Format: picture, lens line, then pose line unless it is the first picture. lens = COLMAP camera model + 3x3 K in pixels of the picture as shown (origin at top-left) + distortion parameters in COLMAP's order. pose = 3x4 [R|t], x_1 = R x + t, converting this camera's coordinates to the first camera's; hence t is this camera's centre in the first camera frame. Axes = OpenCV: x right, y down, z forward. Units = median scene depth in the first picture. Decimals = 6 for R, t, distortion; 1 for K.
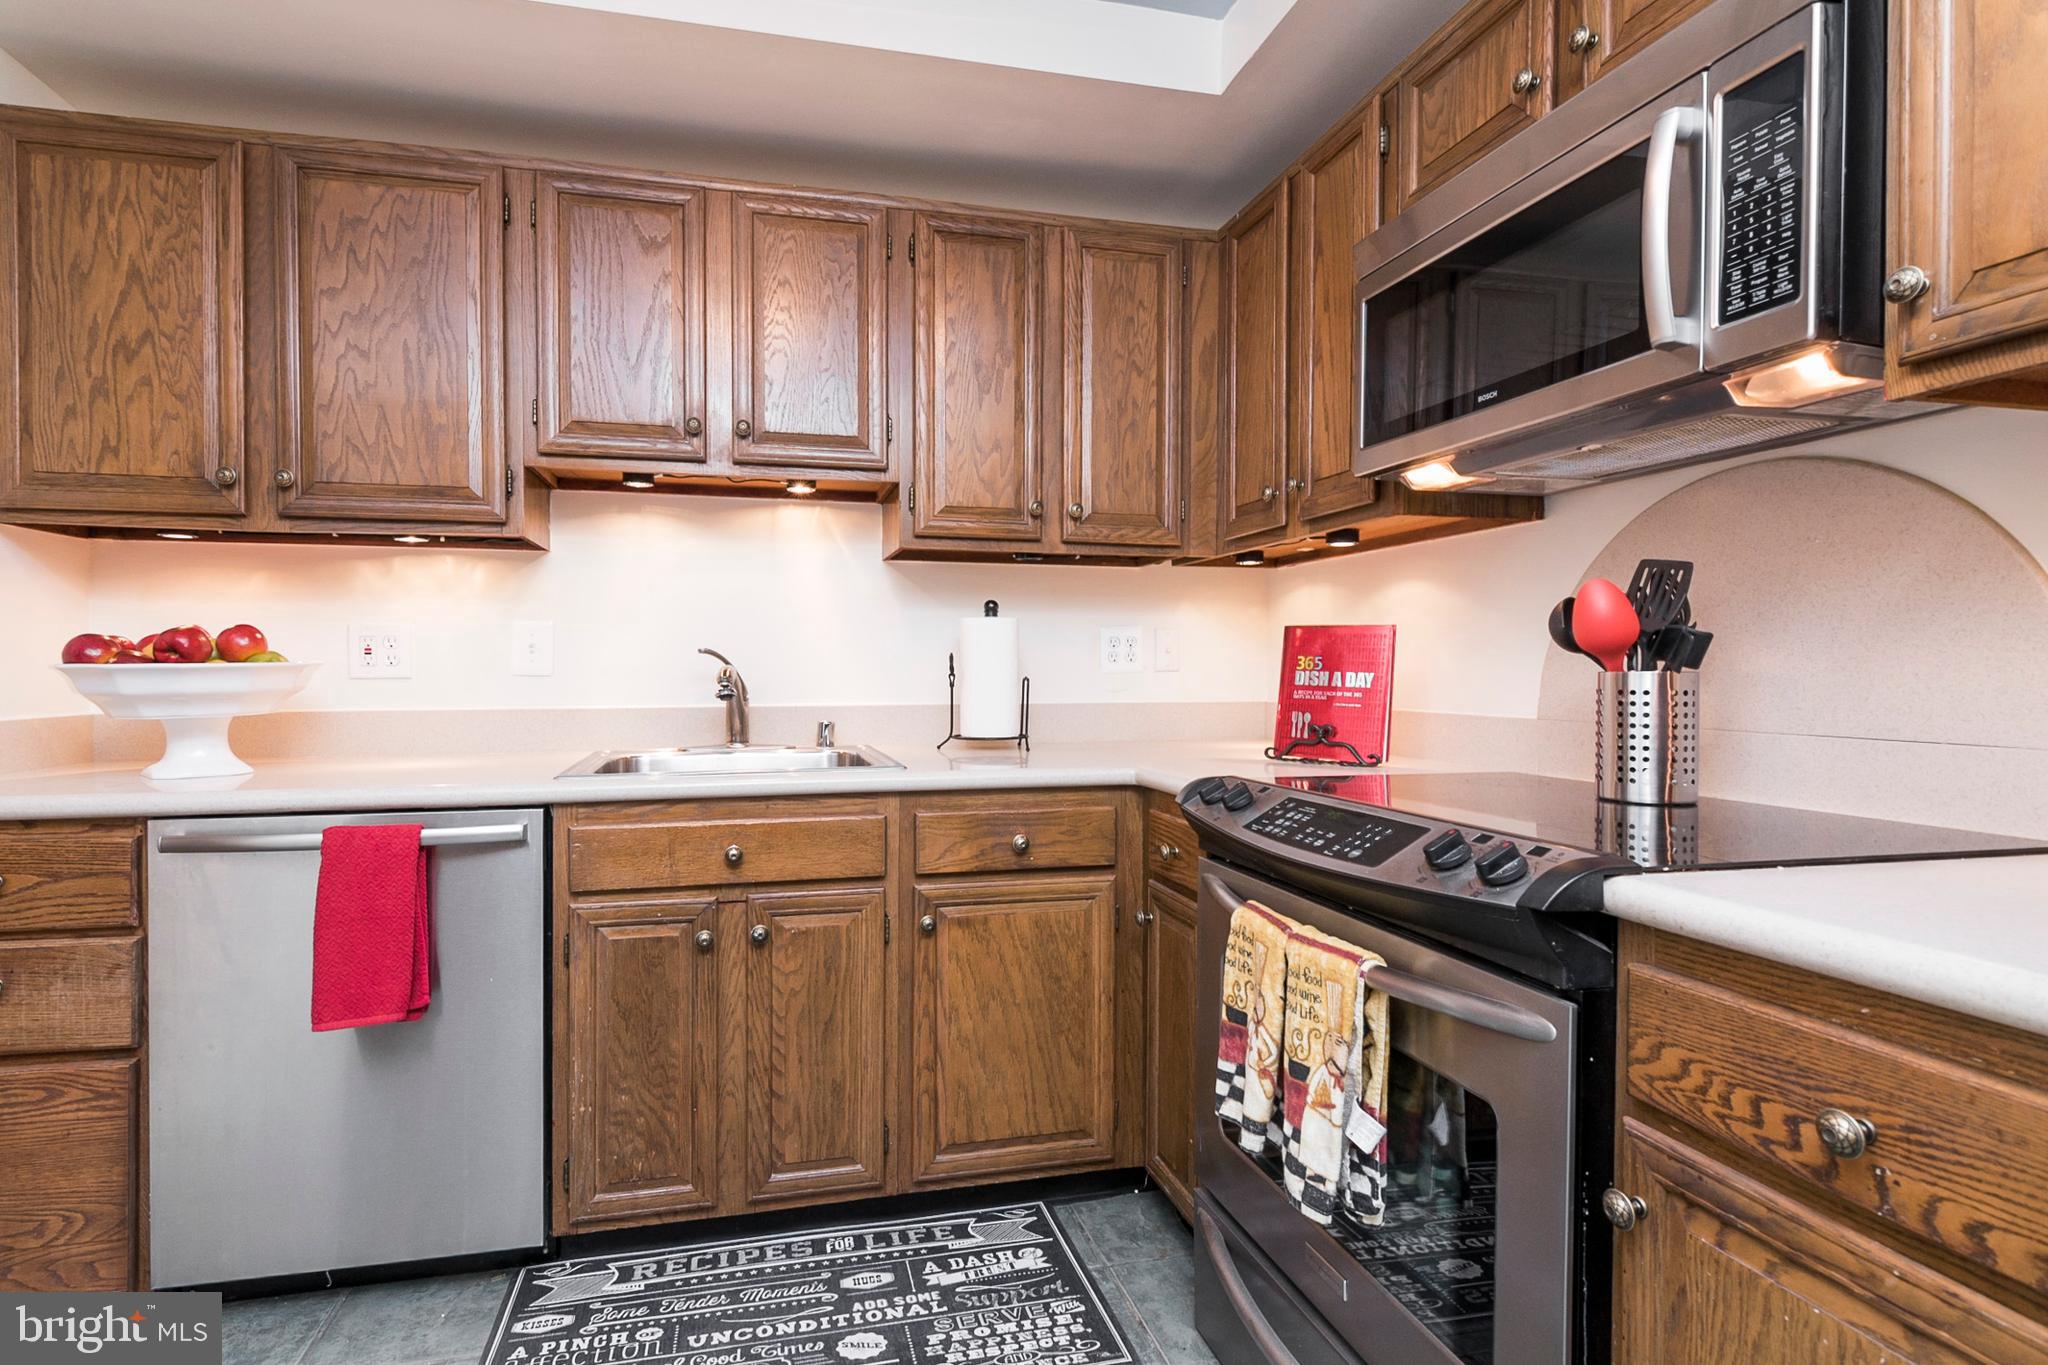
lens RADIAL K [[1028.9, 0, 949.2], [0, 1028.9, 677.4], [0, 0, 1]] dist [0.009745, -0.009049]
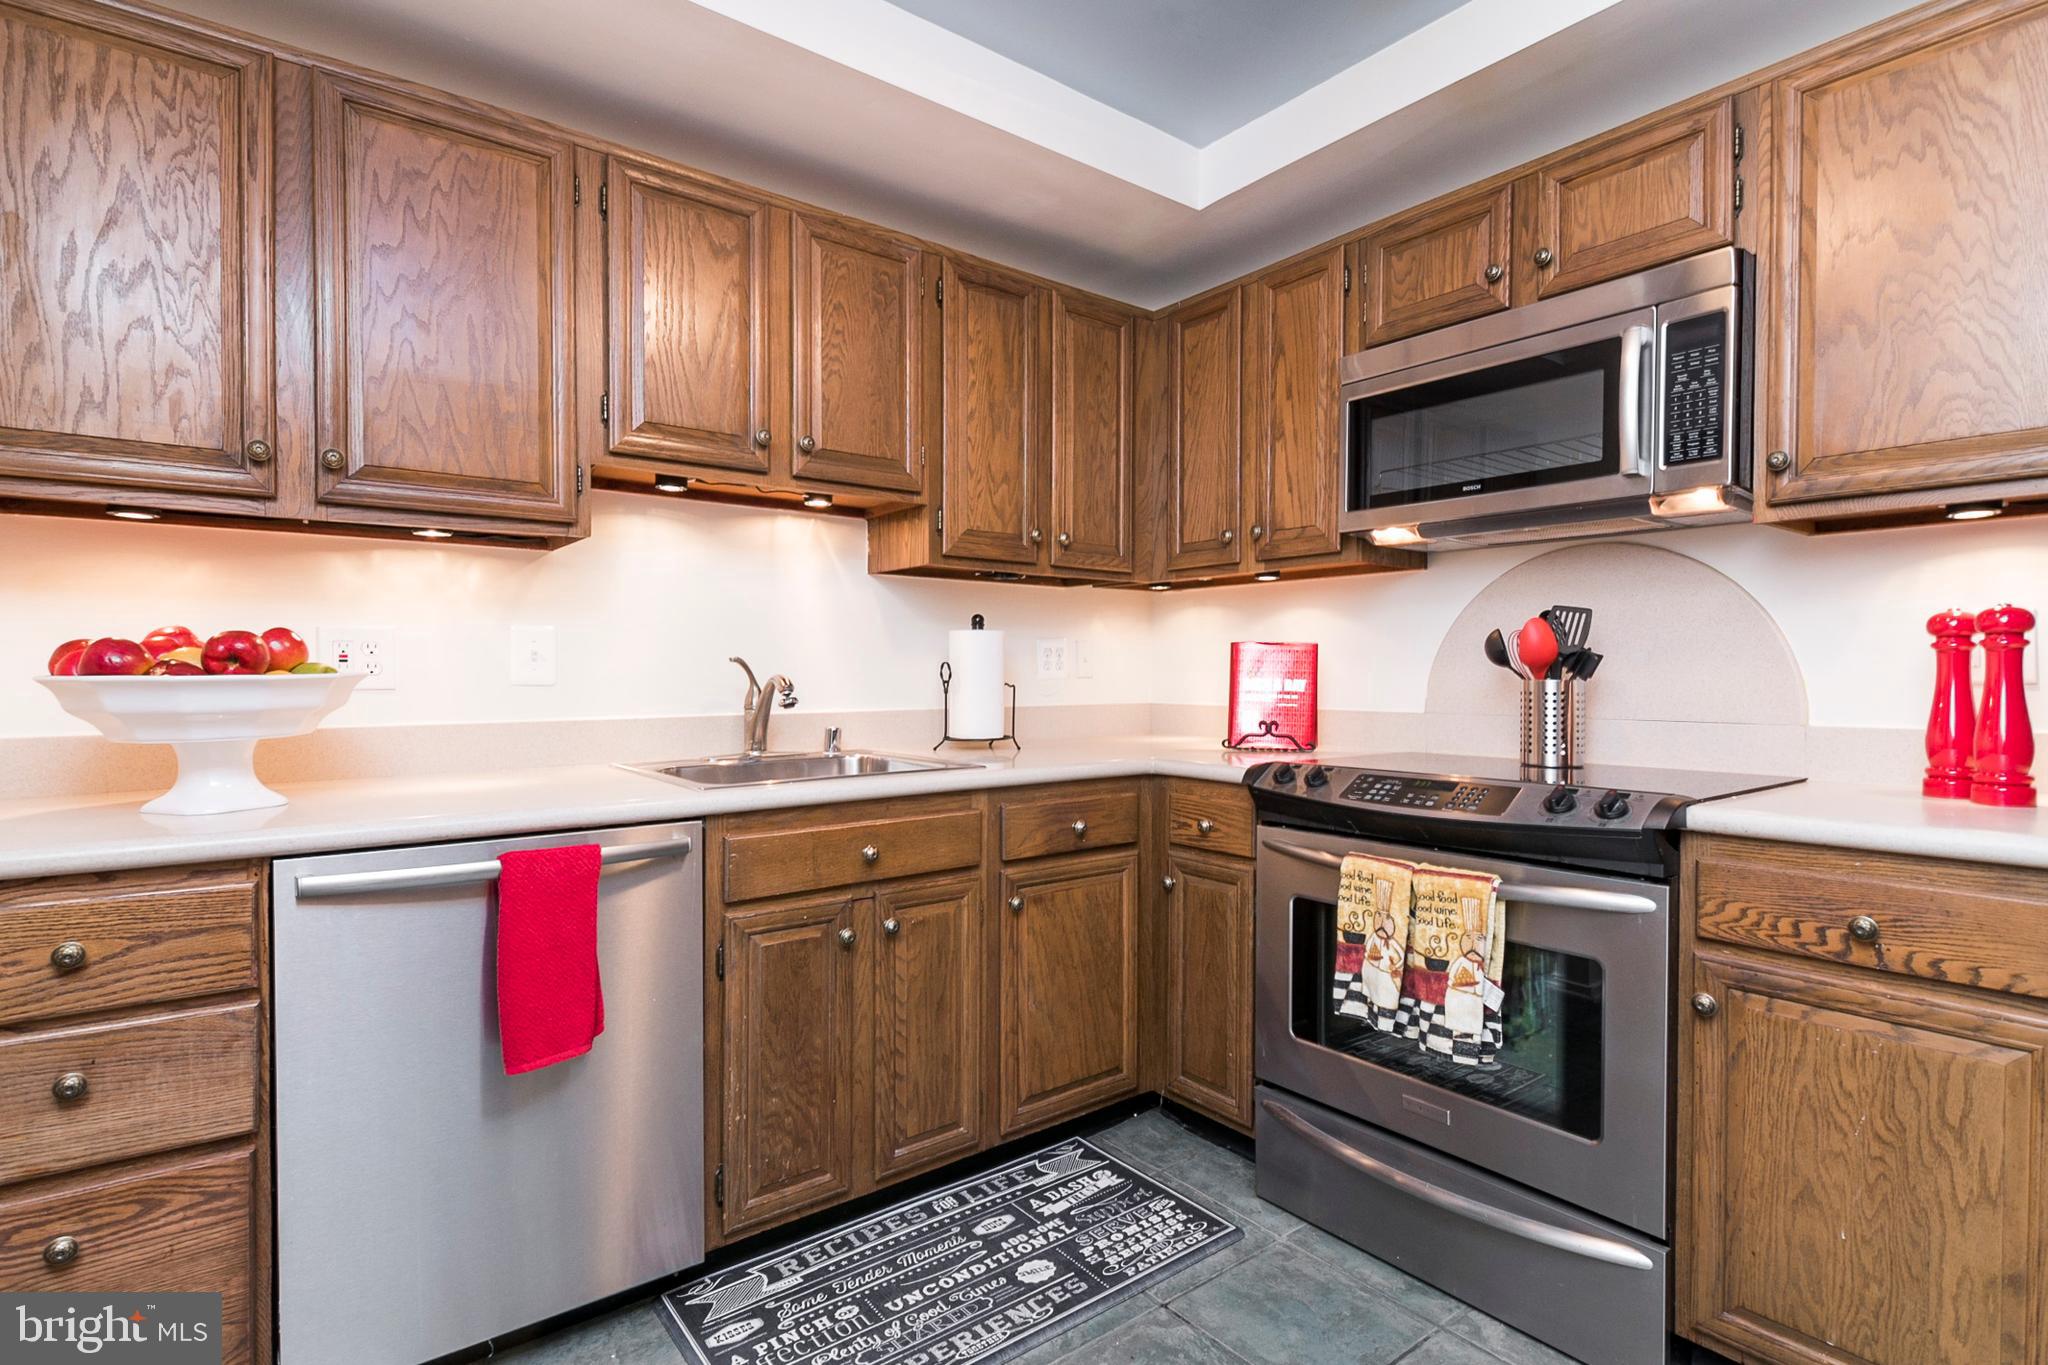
lens RADIAL K [[1028.9, 0, 1002.6], [0, 1028.9, 681.7], [0, 0, 1]] dist [0.009745, -0.009049]
pose [[0.906629, -0.004457, 0.421906, -0.537985], [0.003637, 0.999990, 0.002749, -0.007667], [-0.421914, -0.000958, 0.906635, -0.017853]]
